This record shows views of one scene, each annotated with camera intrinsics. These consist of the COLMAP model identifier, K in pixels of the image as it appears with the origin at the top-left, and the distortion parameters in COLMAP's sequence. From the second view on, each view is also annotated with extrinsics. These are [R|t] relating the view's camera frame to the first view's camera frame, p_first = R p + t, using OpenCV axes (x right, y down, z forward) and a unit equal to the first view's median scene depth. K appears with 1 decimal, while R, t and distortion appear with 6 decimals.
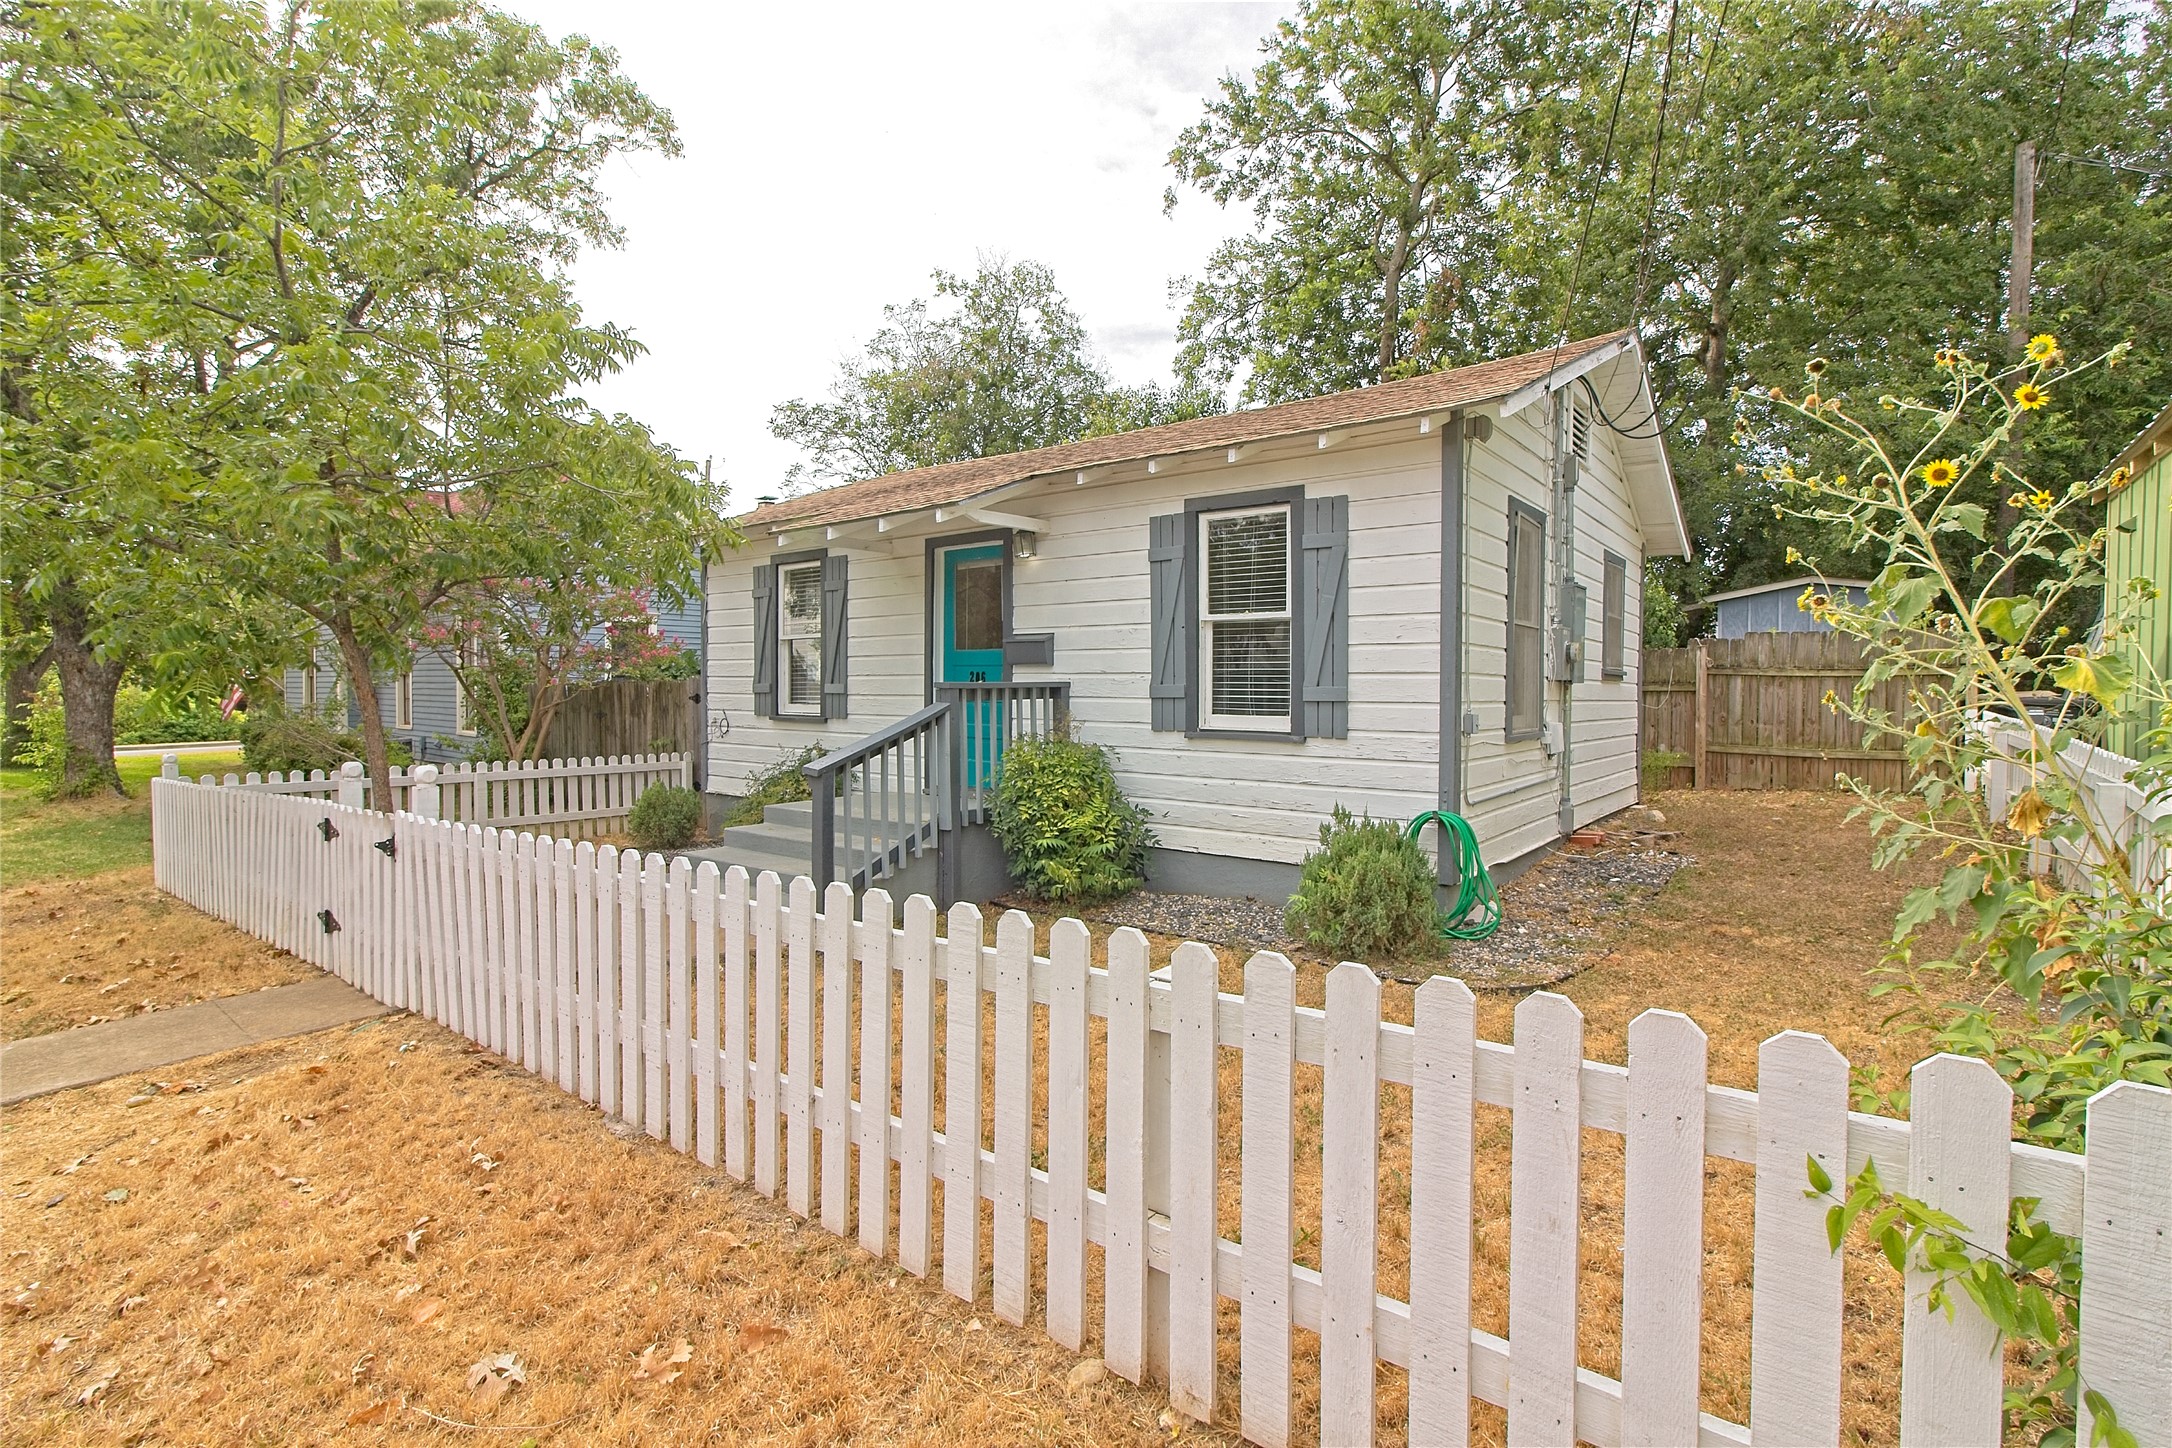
lens RADIAL K [[1005.1, 0, 1085.4], [0, 1005.1, 715.6], [0, 0, 1]] dist [-0.012075, 0.004254]
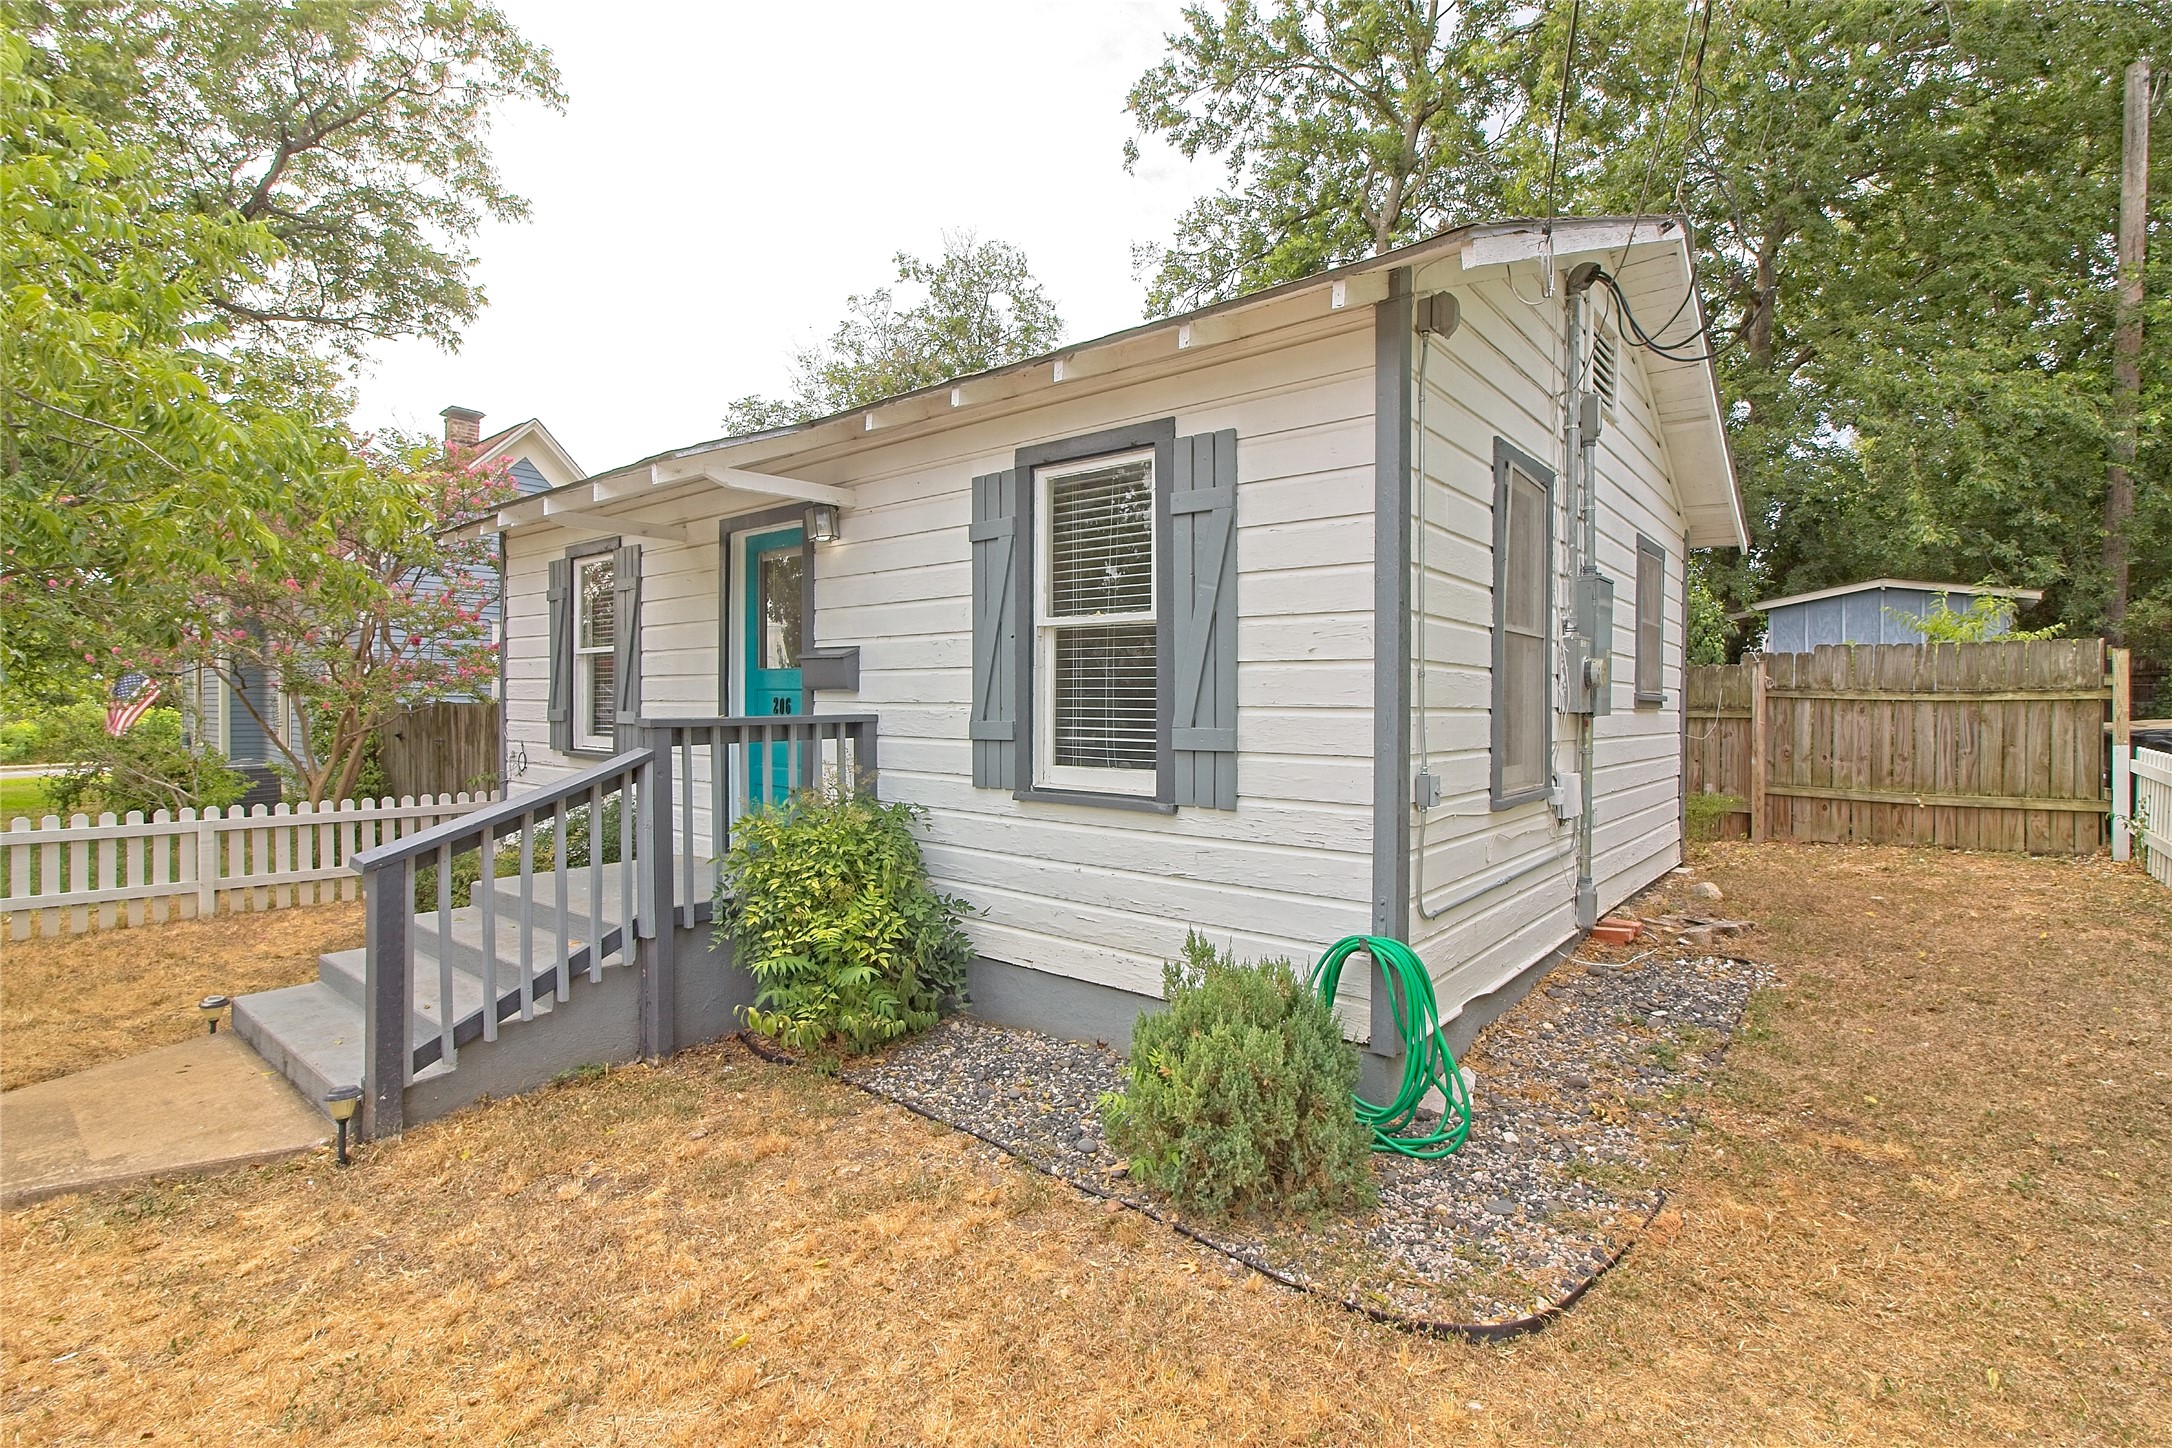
lens RADIAL K [[1005.1, 0, 1085.2], [0, 1005.1, 716.5], [0, 0, 1]] dist [-0.012075, 0.004254]
pose [[0.999777, 0.001281, -0.021073, 0.108953], [-0.001553, 0.999915, -0.012920, -0.017001], [0.021055, 0.012950, 0.999694, 0.219813]]
